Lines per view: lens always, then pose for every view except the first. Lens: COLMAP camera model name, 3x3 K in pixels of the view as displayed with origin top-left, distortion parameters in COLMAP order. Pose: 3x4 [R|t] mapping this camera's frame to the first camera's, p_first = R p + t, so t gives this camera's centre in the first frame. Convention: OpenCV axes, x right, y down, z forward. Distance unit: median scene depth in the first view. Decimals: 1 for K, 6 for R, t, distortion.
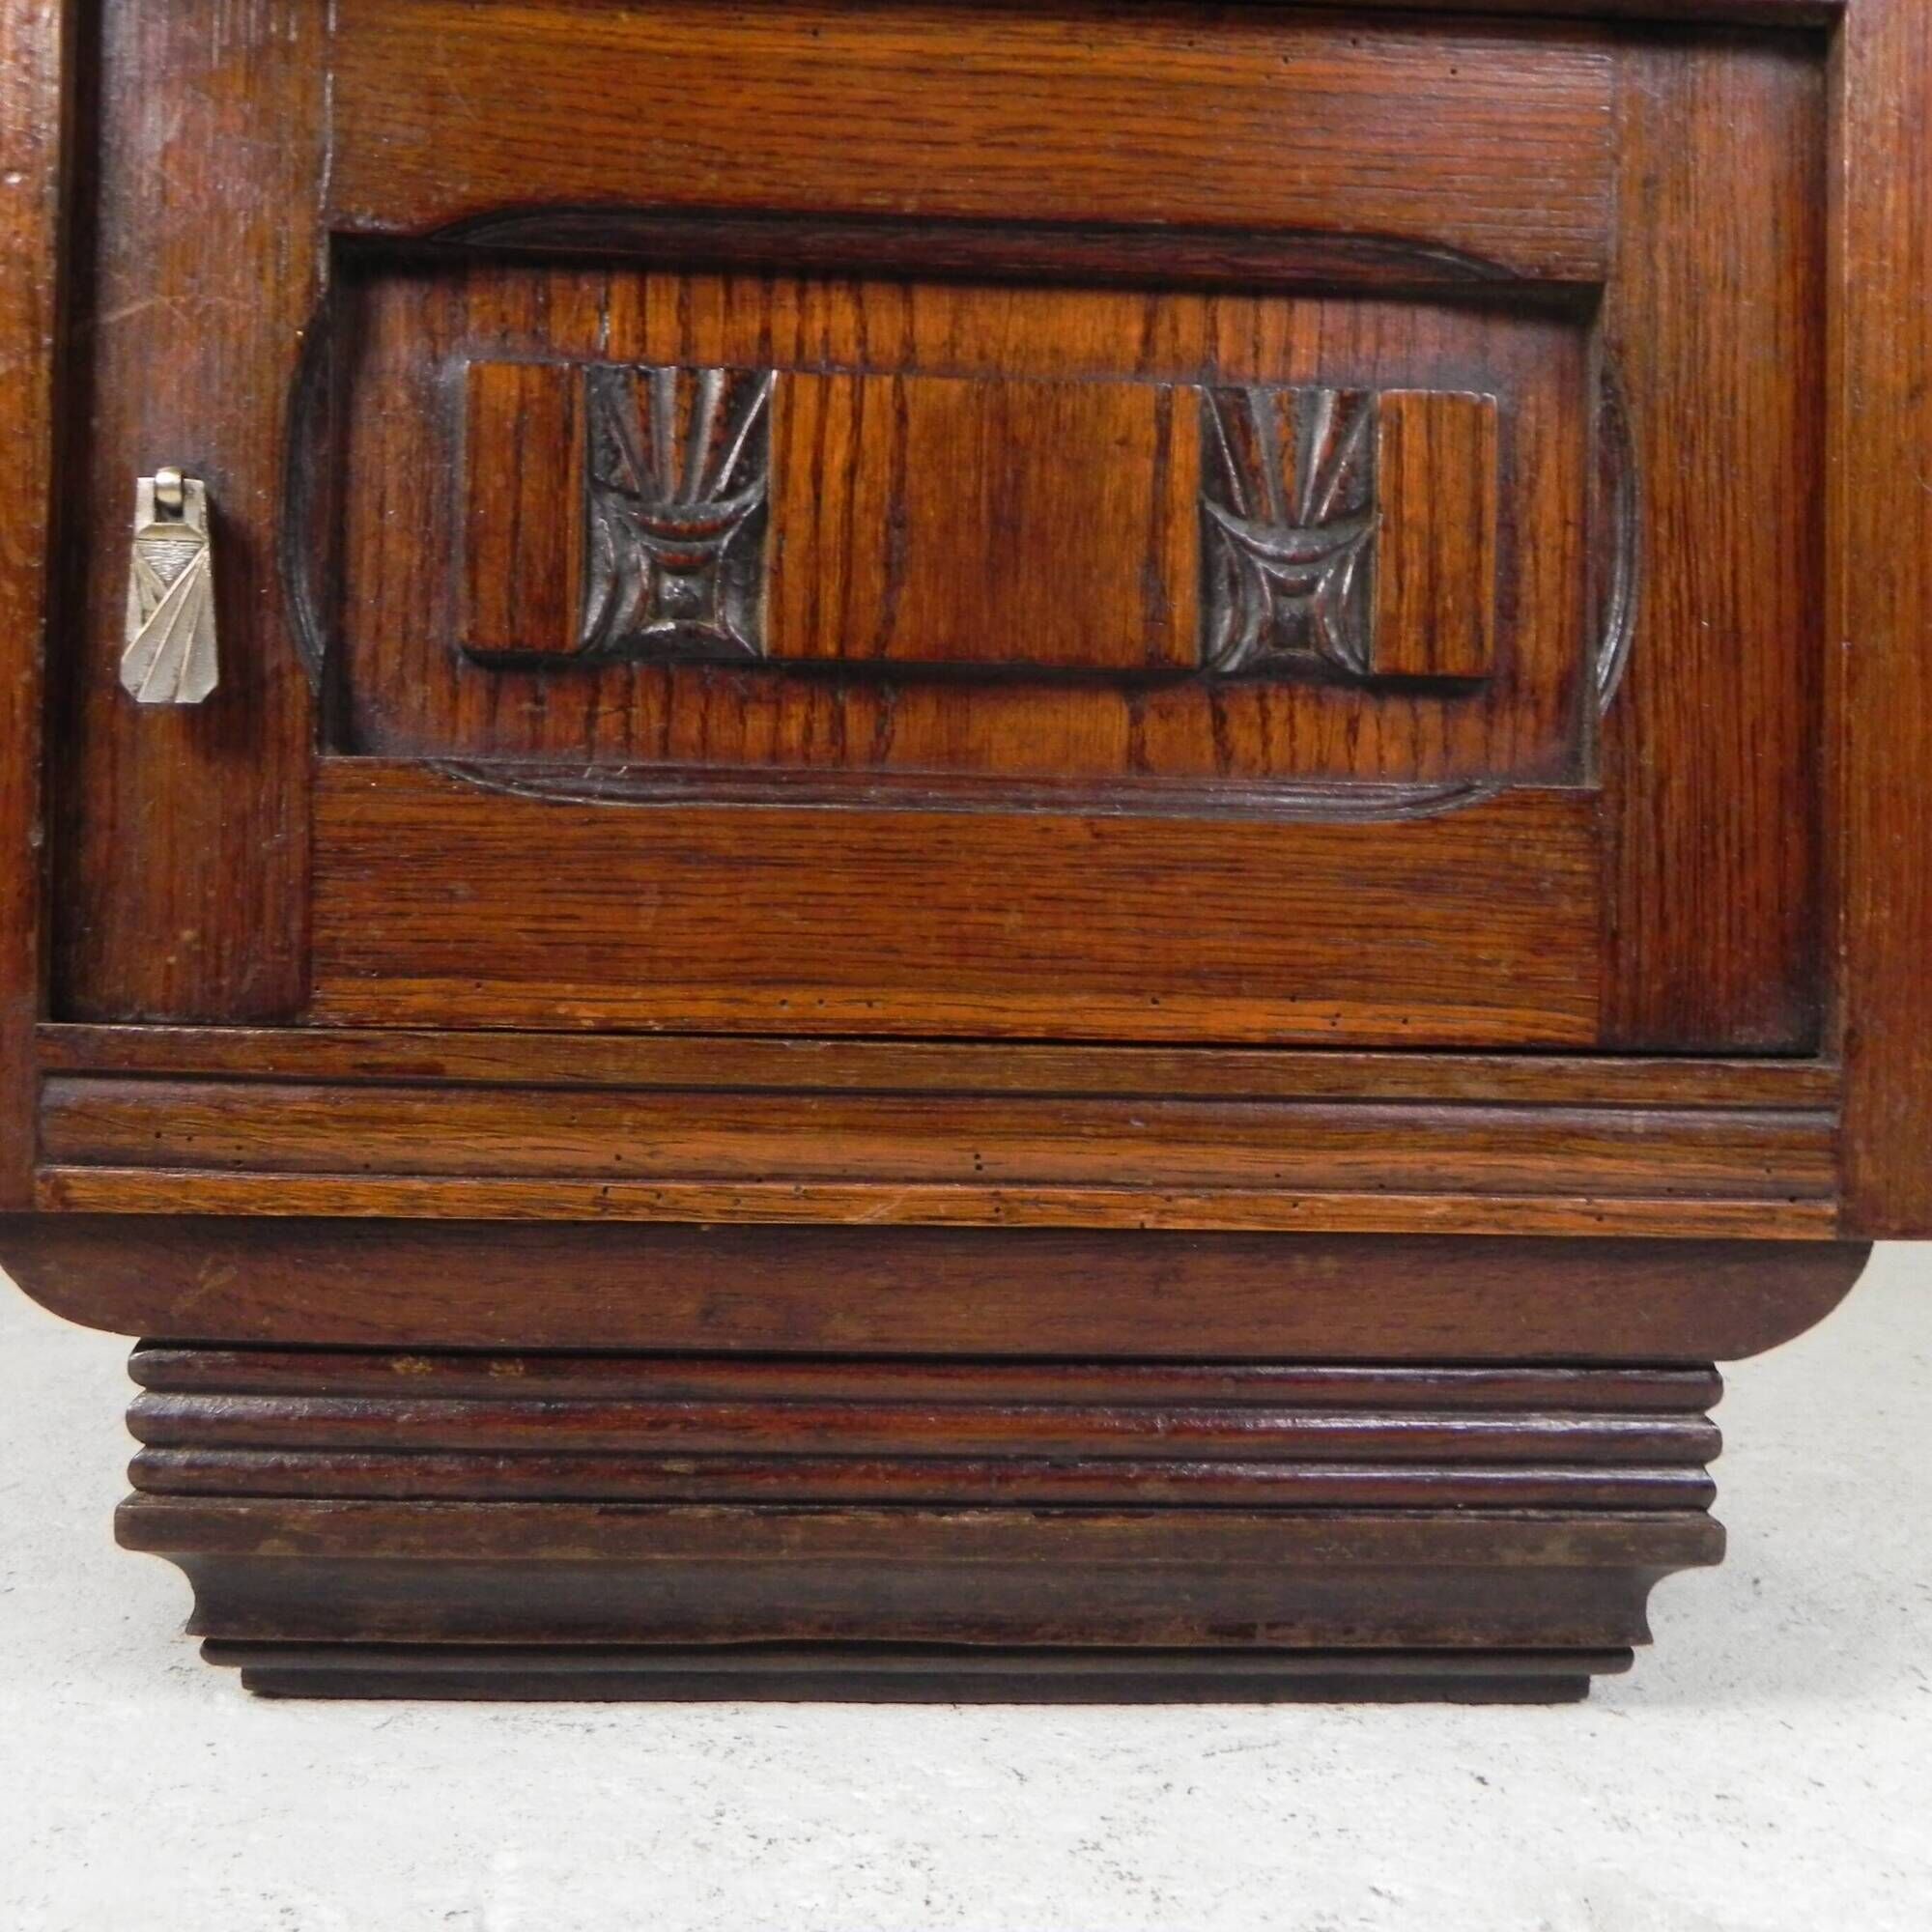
lens RADIAL K [[1931.5, 0, 971.0], [0, 1931.5, 964.0], [0, 0, 1]] dist [-0.016657, 0.000000]
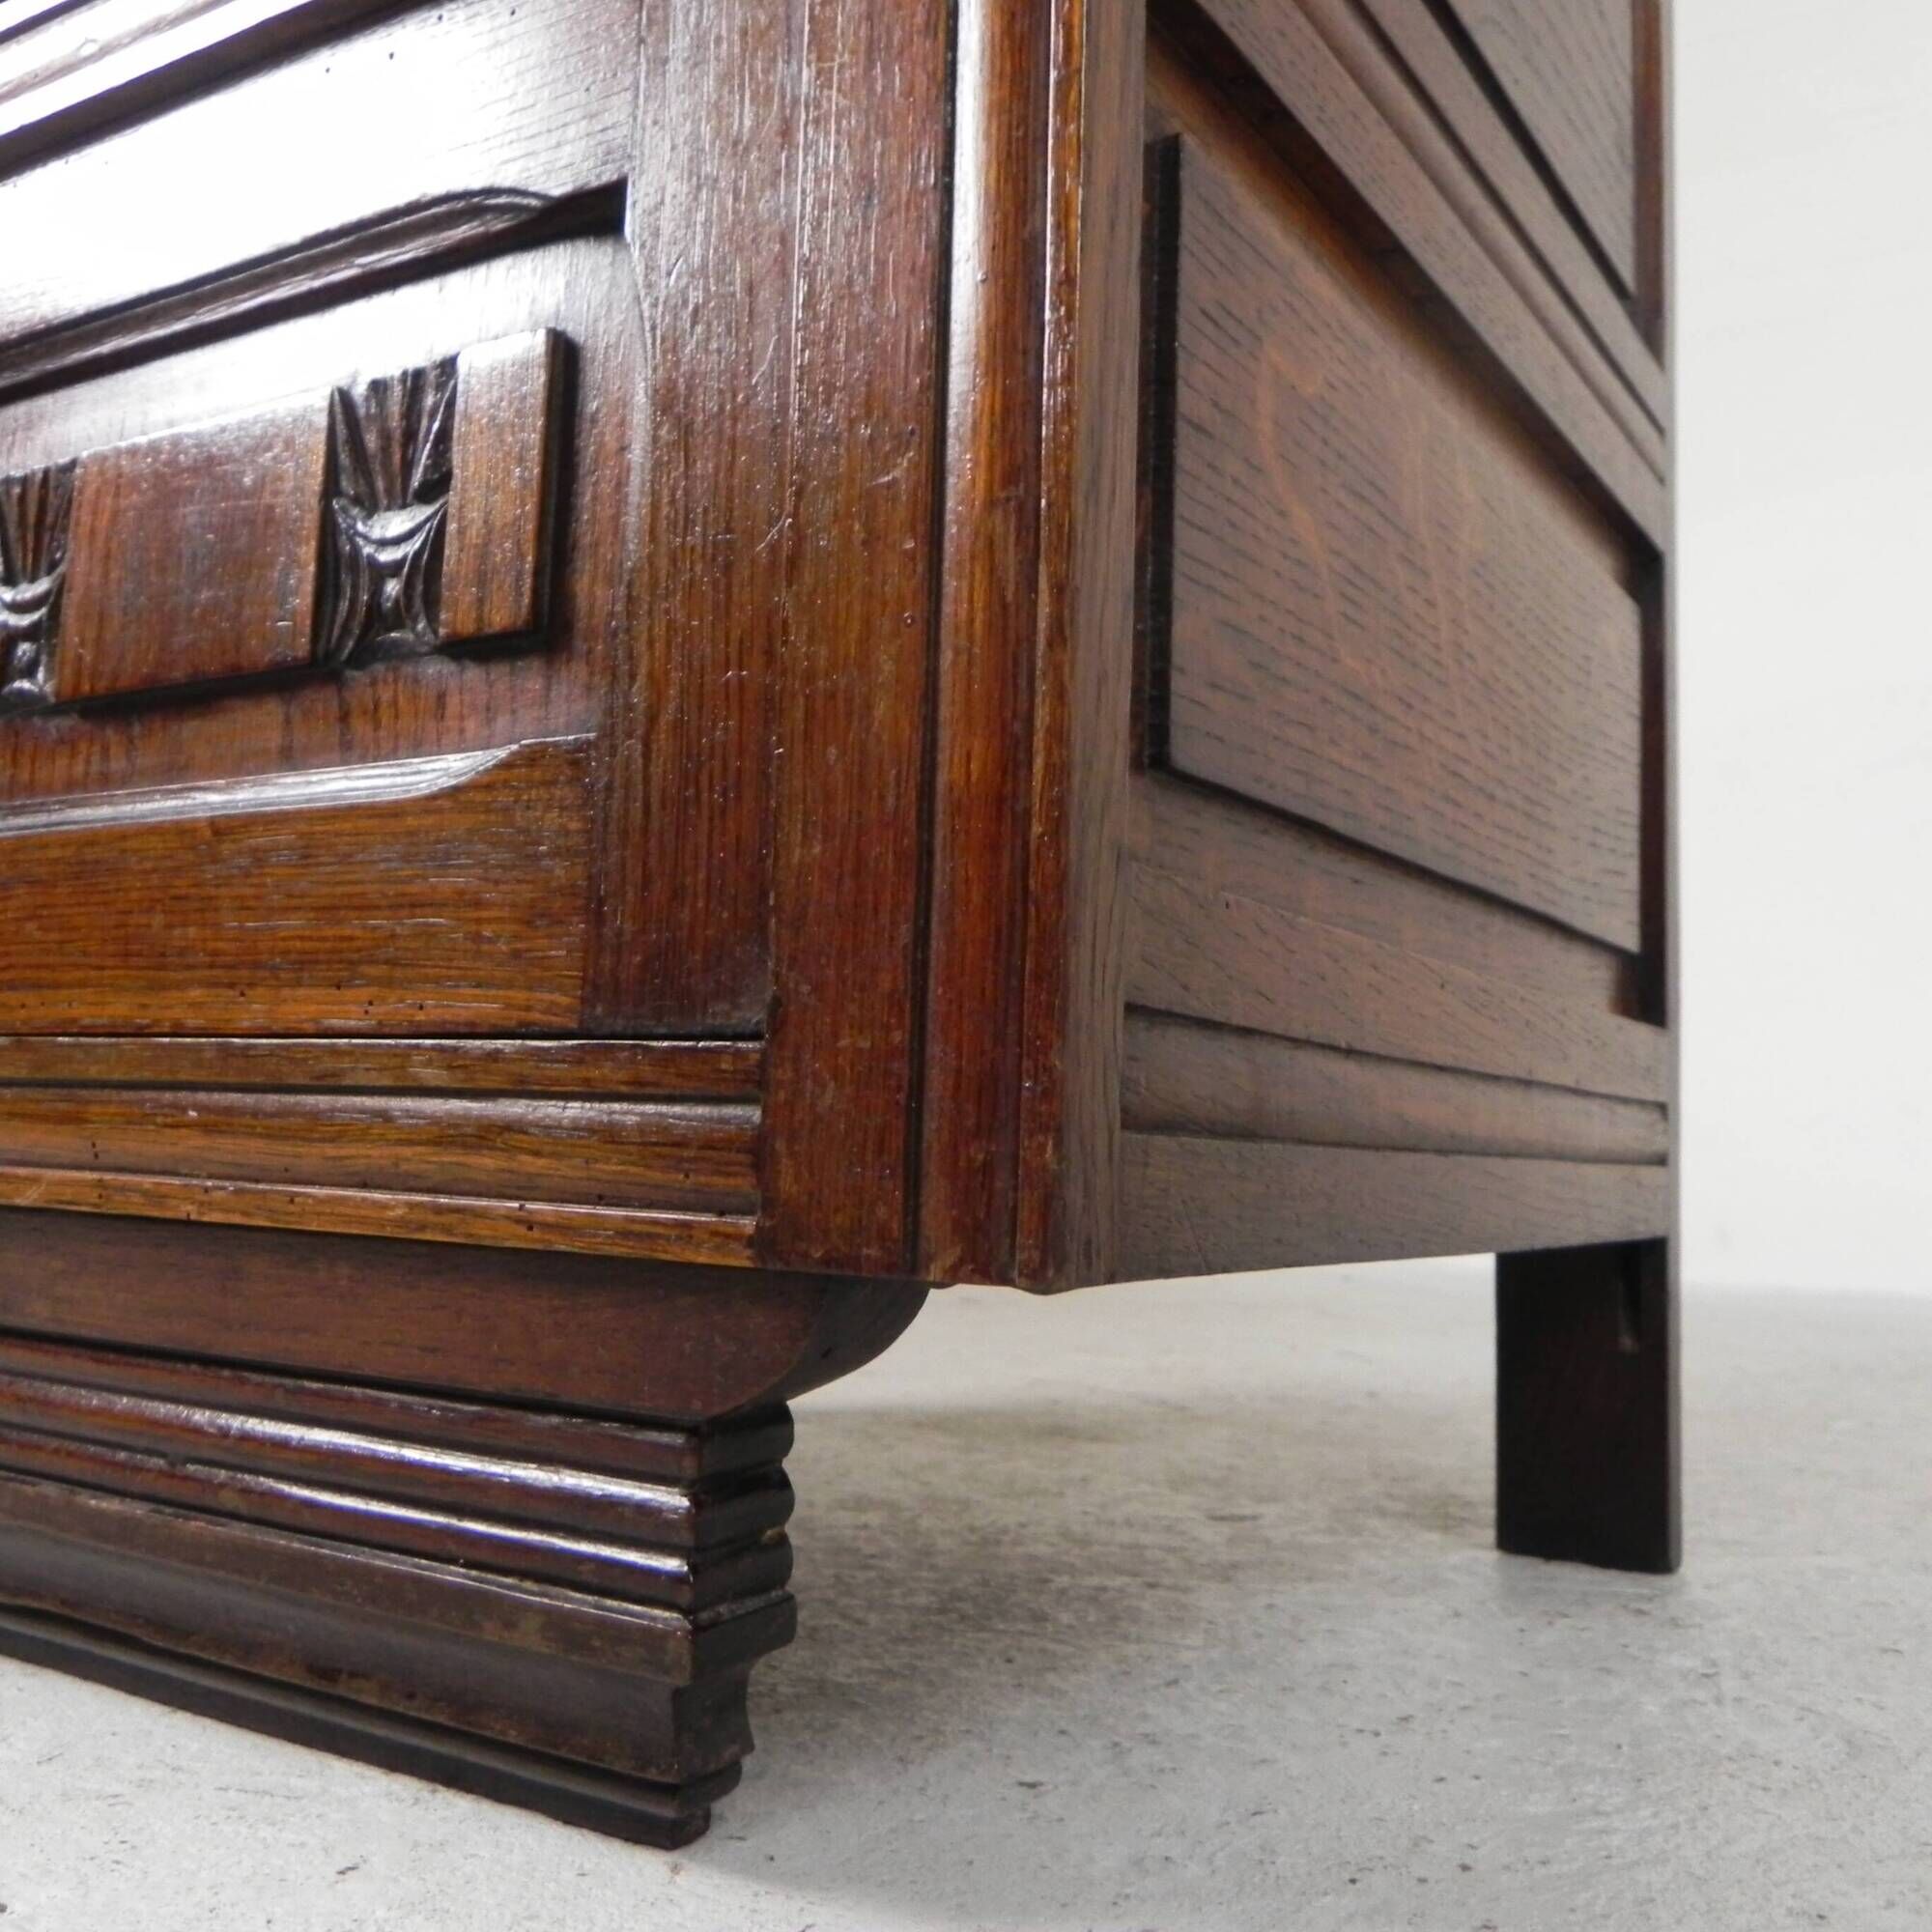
lens RADIAL K [[1931.5, 0, 981.9], [0, 1931.5, 954.0], [0, 0, 1]] dist [-0.016657, 0.000000]
pose [[0.825754, -0.047867, -0.561996, 0.978891], [-0.014921, 0.994190, -0.106603, 0.100022], [0.563833, 0.096413, 0.820242, 0.403258]]
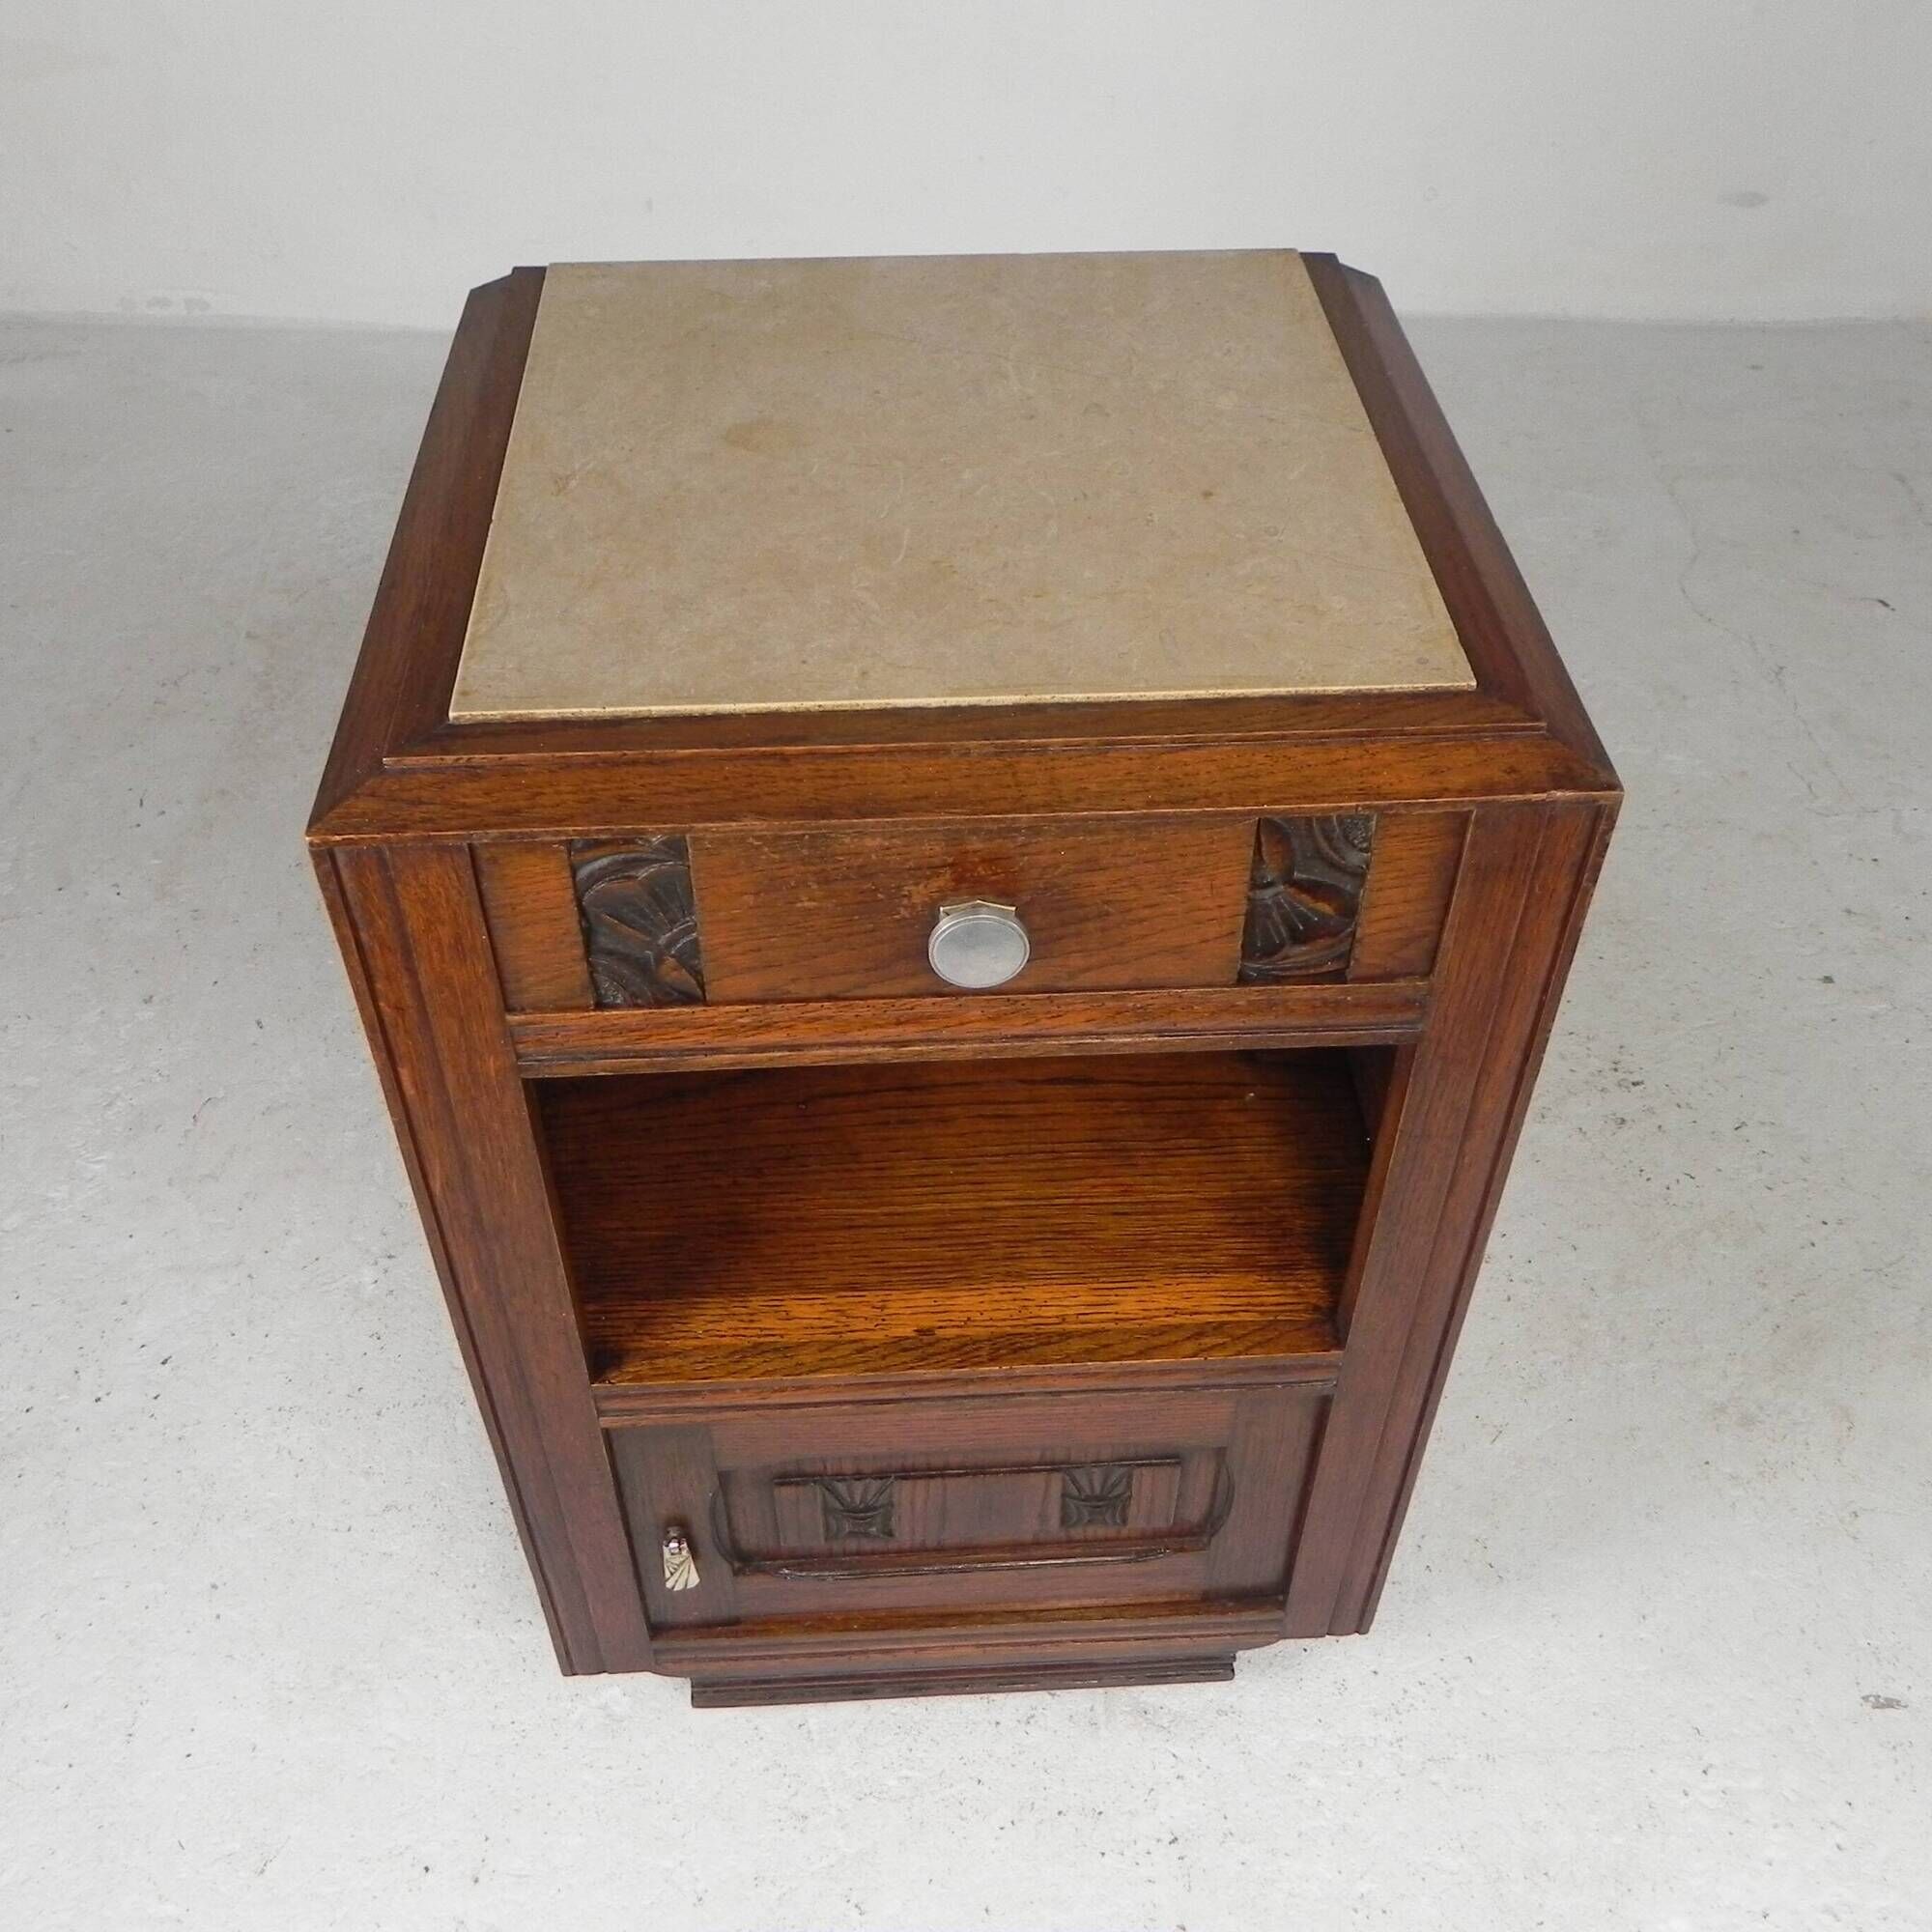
lens RADIAL K [[1931.5, 0, 973.2], [0, 1931.5, 952.1], [0, 0, 1]] dist [-0.016657, 0.000000]
pose [[0.999864, -0.016479, 0.000976, 0.010809], [0.011223, 0.721919, 0.691886, -2.609556], [-0.012106, -0.691781, 0.722006, -0.359901]]
